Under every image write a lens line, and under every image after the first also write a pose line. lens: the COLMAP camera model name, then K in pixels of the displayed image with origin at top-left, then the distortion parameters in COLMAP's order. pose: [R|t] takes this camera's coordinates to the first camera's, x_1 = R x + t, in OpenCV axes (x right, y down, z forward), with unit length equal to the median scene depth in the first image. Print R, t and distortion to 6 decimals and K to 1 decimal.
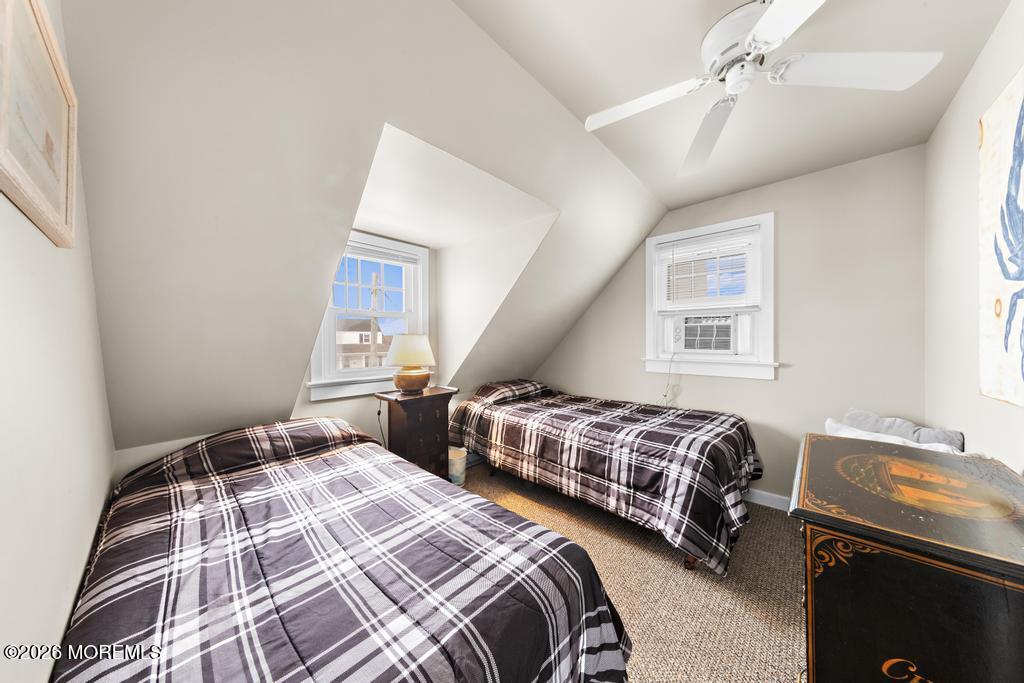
lens RADIAL K [[322.4, 0, 515.8], [0, 322.4, 339.3], [0, 0, 1]] dist [0.001089, 0.000006]
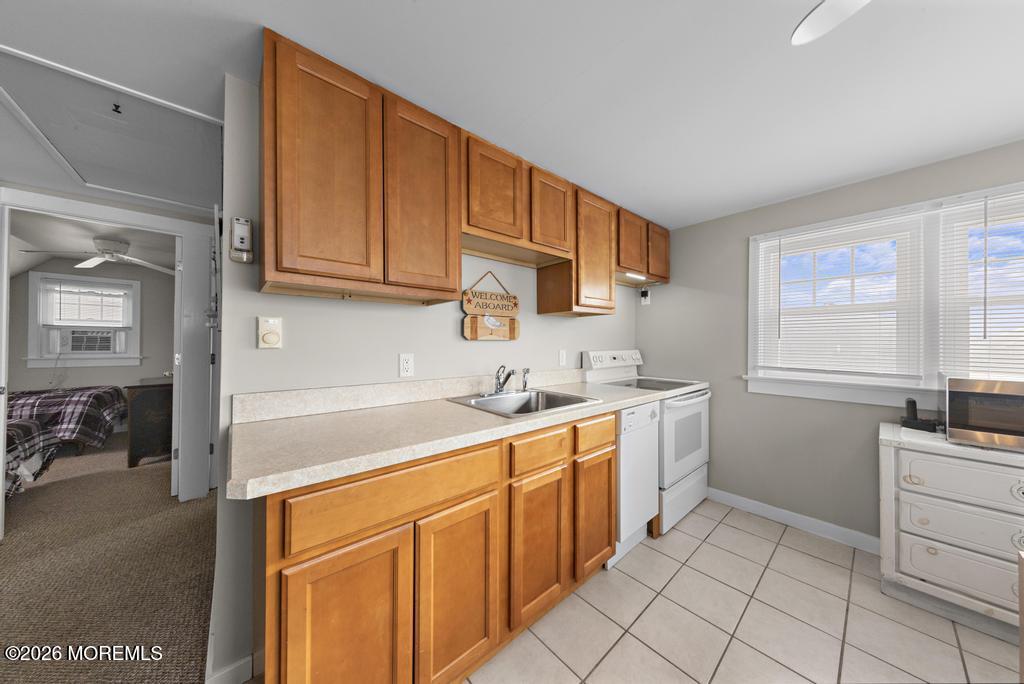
lens RADIAL K [[322.4, 0, 515.8], [0, 322.4, 339.8], [0, 0, 1]] dist [0.001089, 0.000006]
pose [[0.104338, 0.010387, 0.994488, -1.219398], [-0.006408, 0.999932, -0.009771, -0.032116], [-0.994521, -0.005354, 0.104397, -1.966867]]
